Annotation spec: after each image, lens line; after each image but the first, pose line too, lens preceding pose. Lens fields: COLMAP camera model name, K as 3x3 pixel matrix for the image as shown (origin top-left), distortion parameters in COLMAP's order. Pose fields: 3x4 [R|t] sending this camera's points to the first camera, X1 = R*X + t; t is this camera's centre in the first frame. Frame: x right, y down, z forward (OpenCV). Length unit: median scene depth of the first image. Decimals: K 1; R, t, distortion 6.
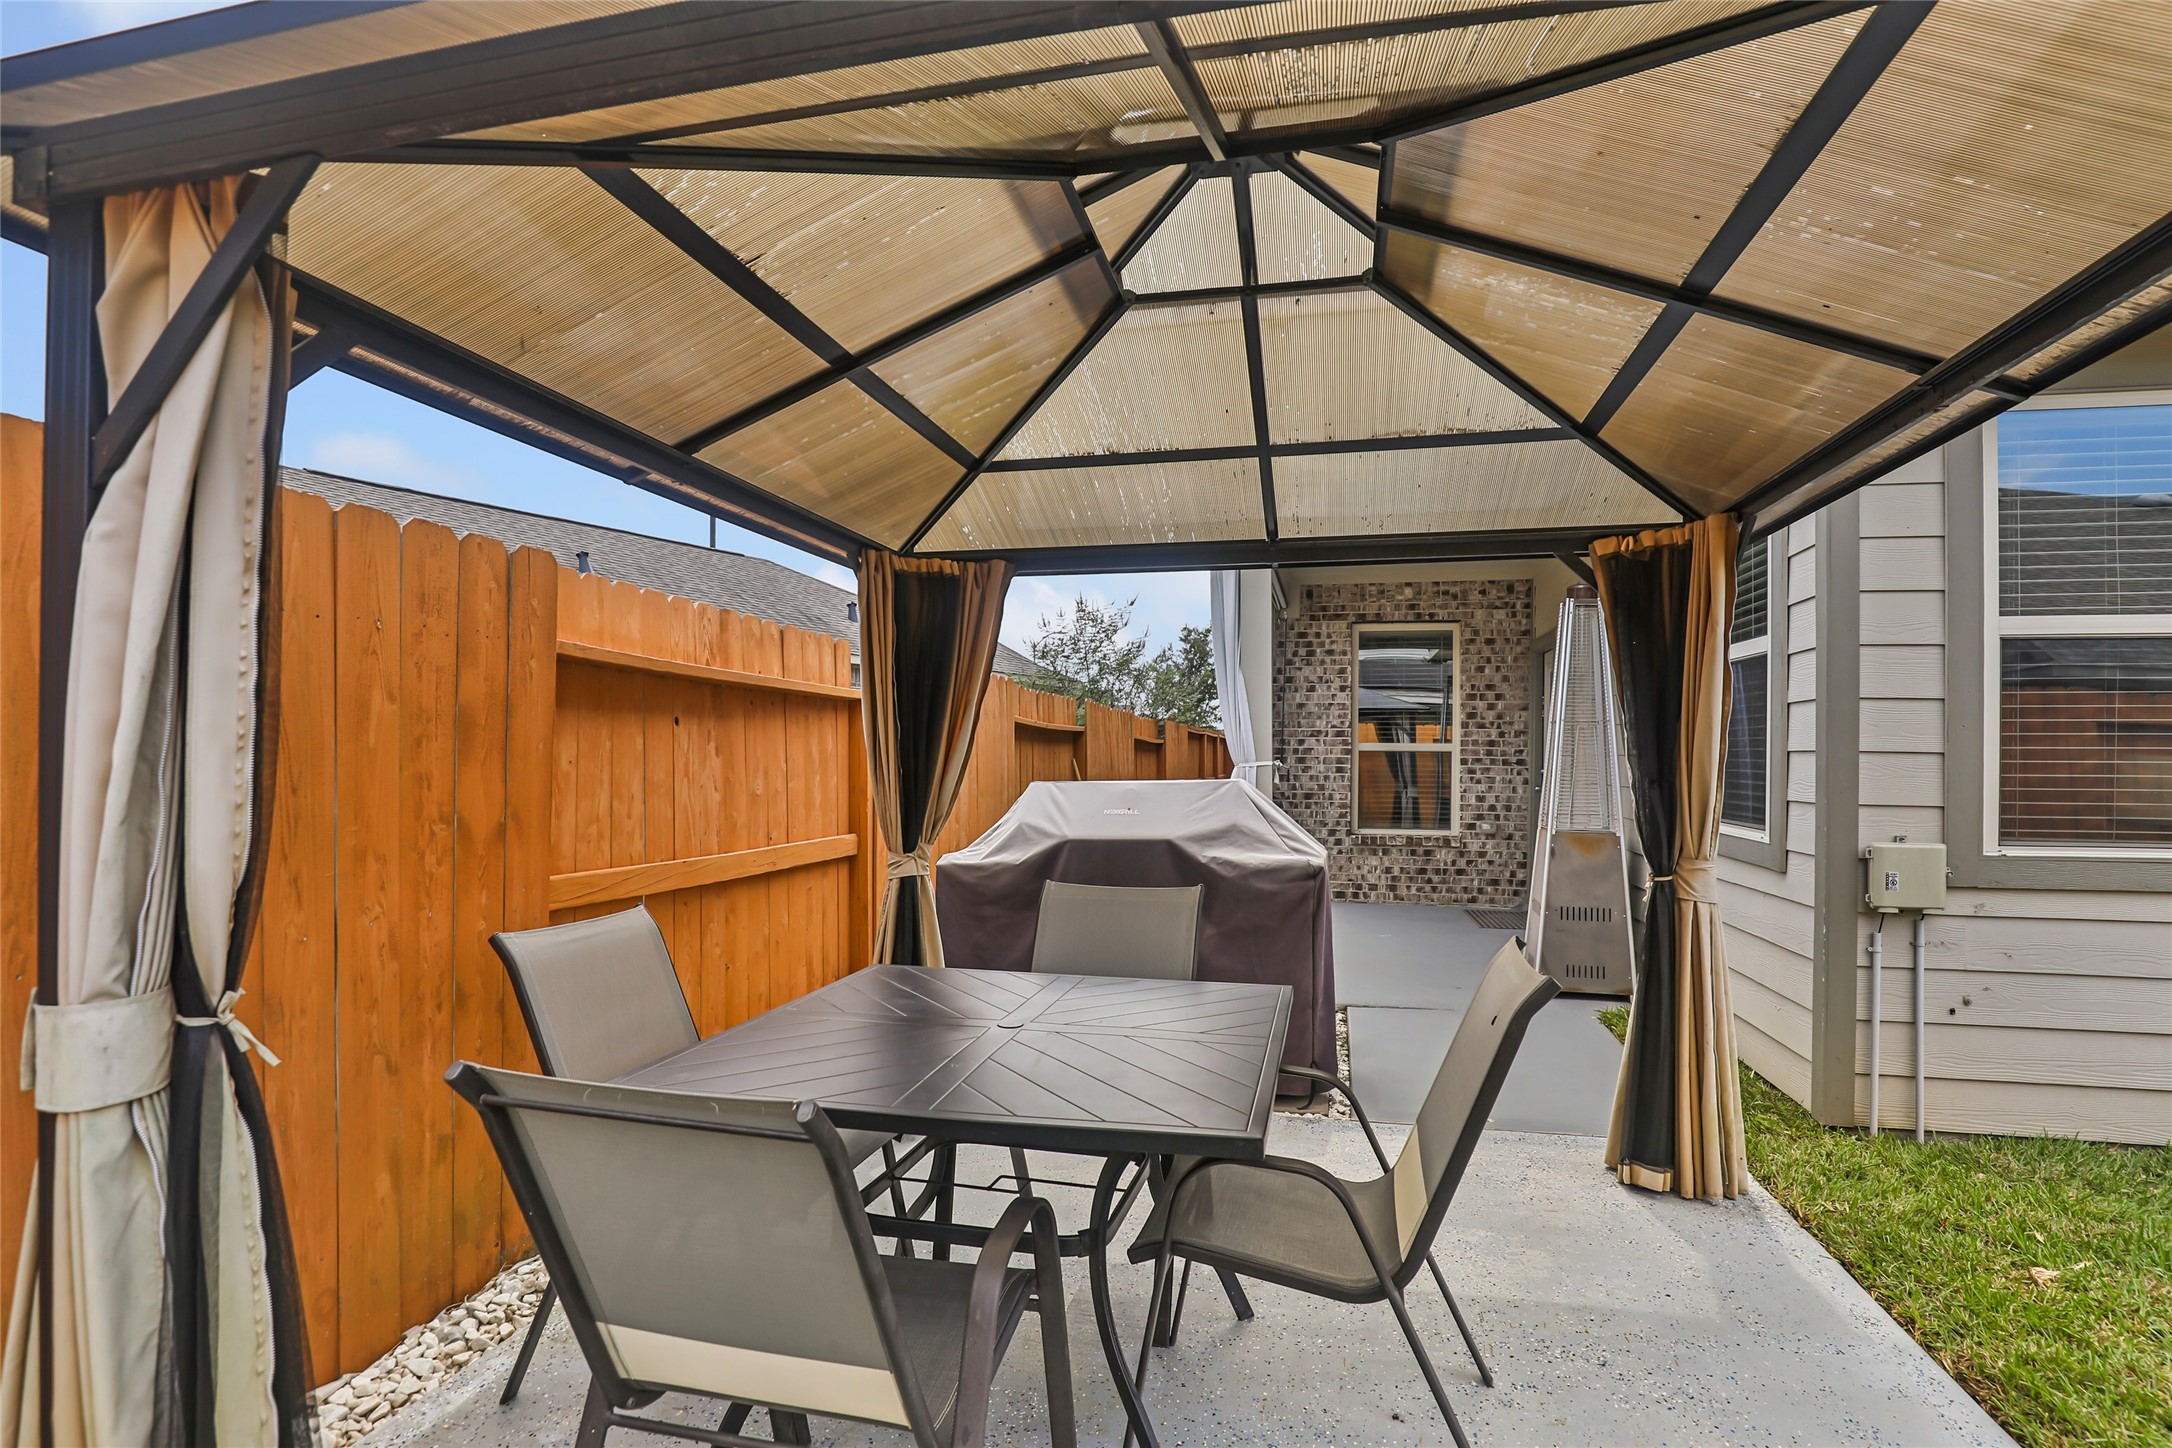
lens RADIAL K [[1055.3, 0, 1073.8], [0, 1055.3, 725.8], [0, 0, 1]] dist [0.012546, 0.000305]
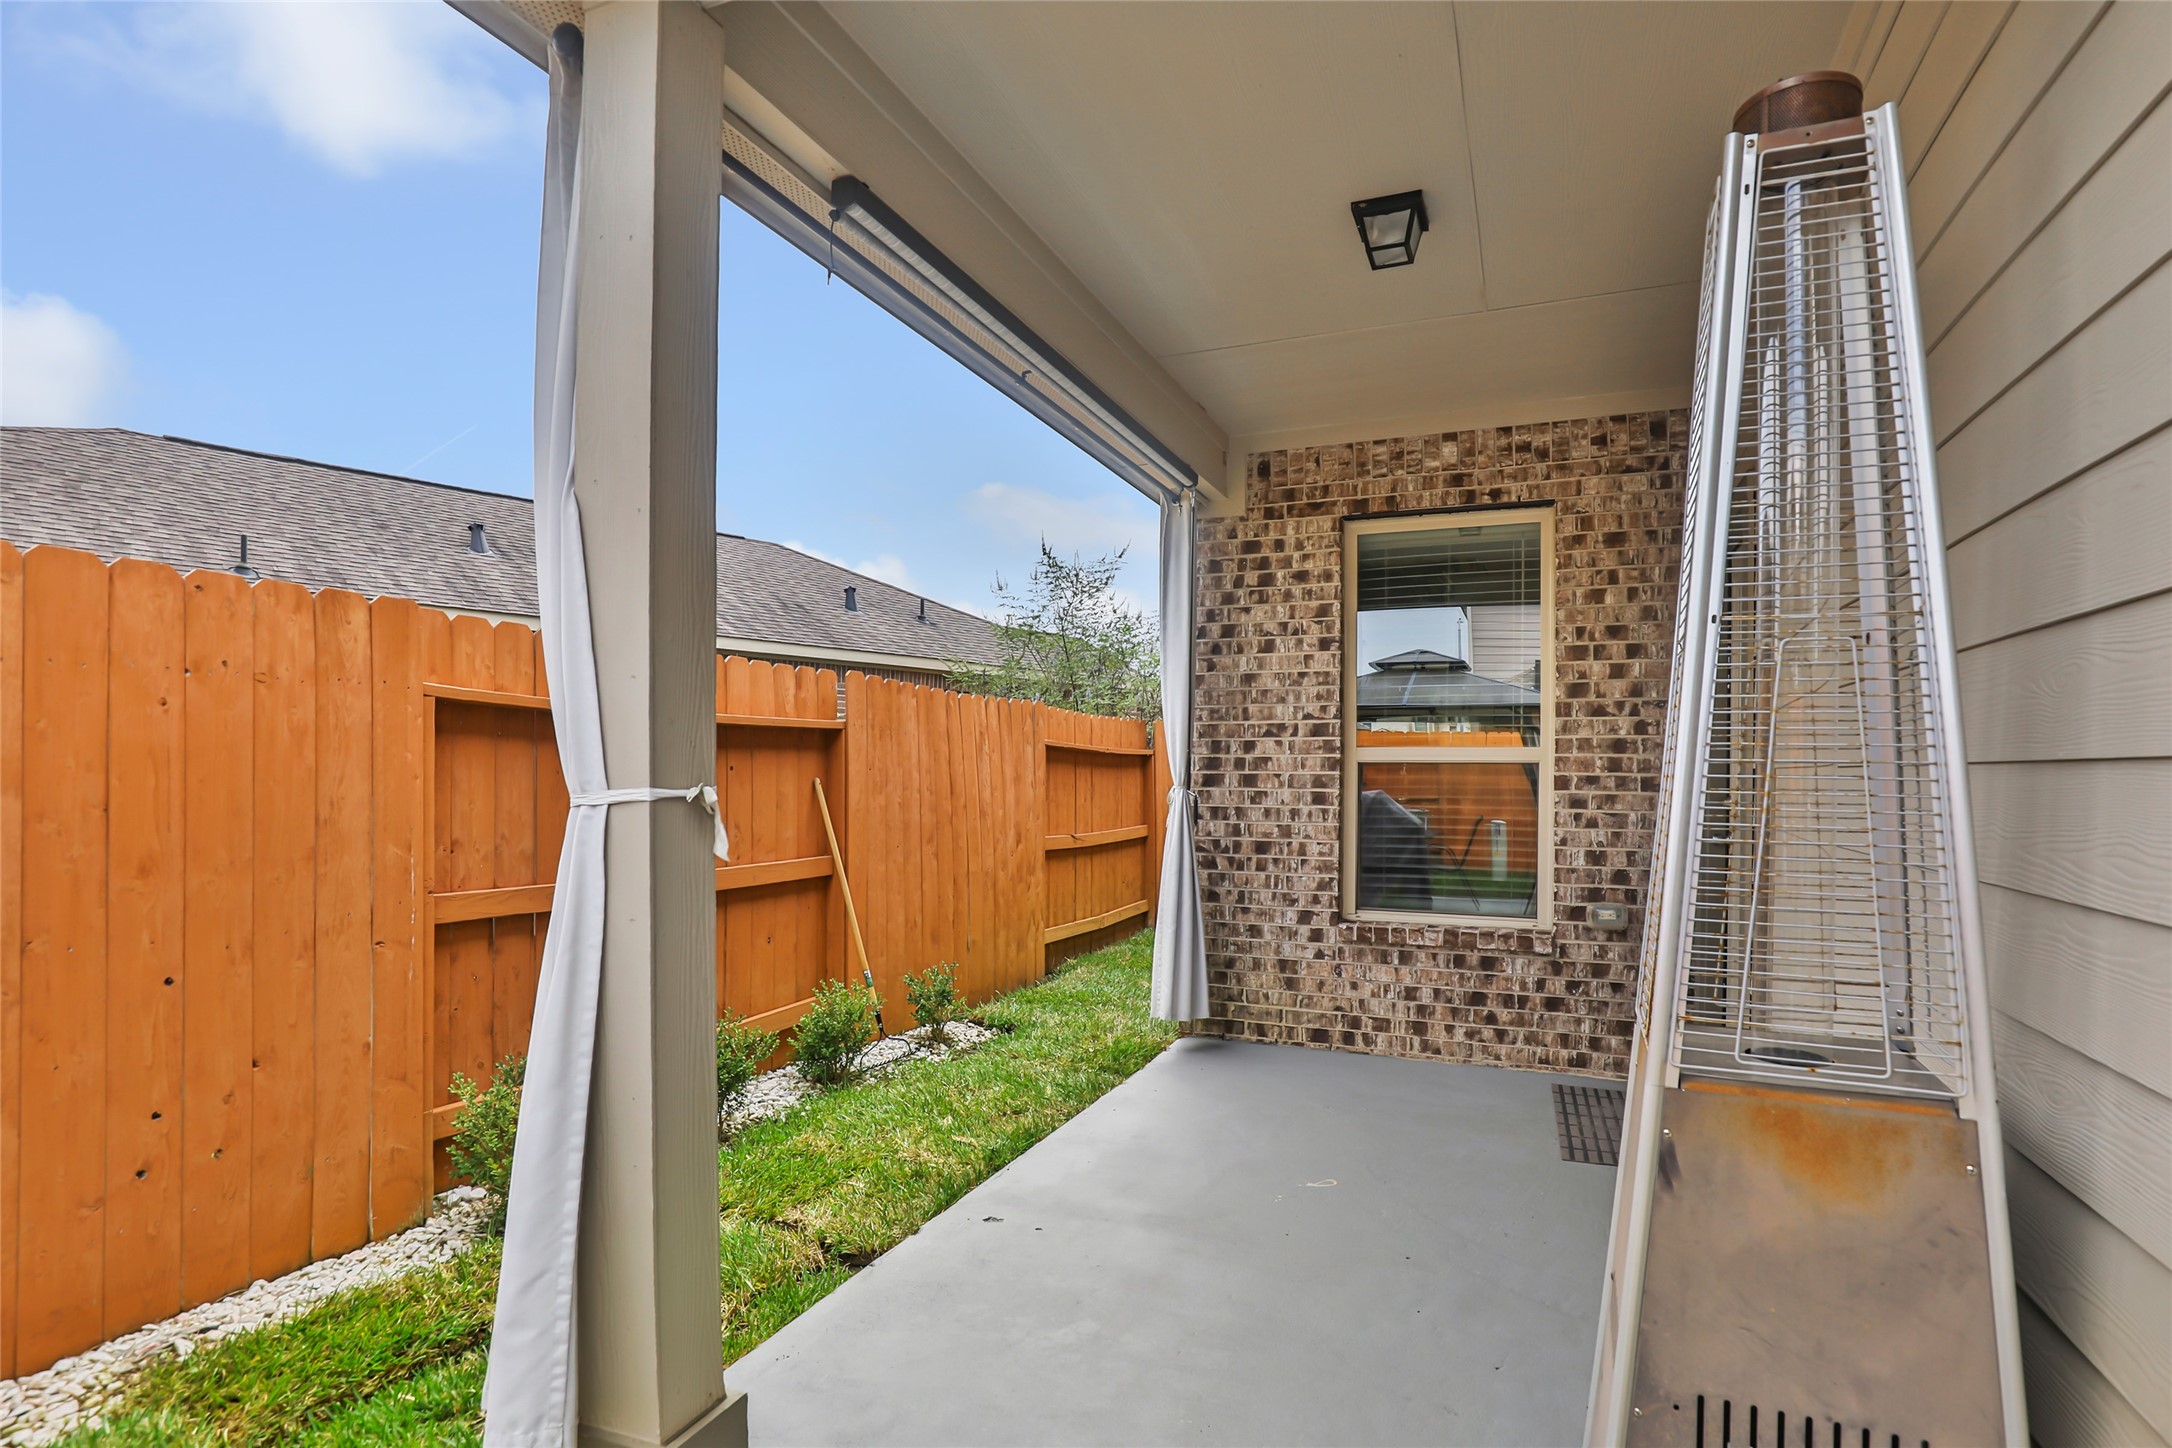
lens RADIAL K [[1055.3, 0, 1113.0], [0, 1055.3, 752.3], [0, 0, 1]] dist [0.012546, 0.000305]
pose [[0.989002, -0.005077, -0.147814, 0.231230], [0.006055, 0.999963, 0.006168, 0.014991], [0.147777, -0.006995, 0.988996, 0.469893]]
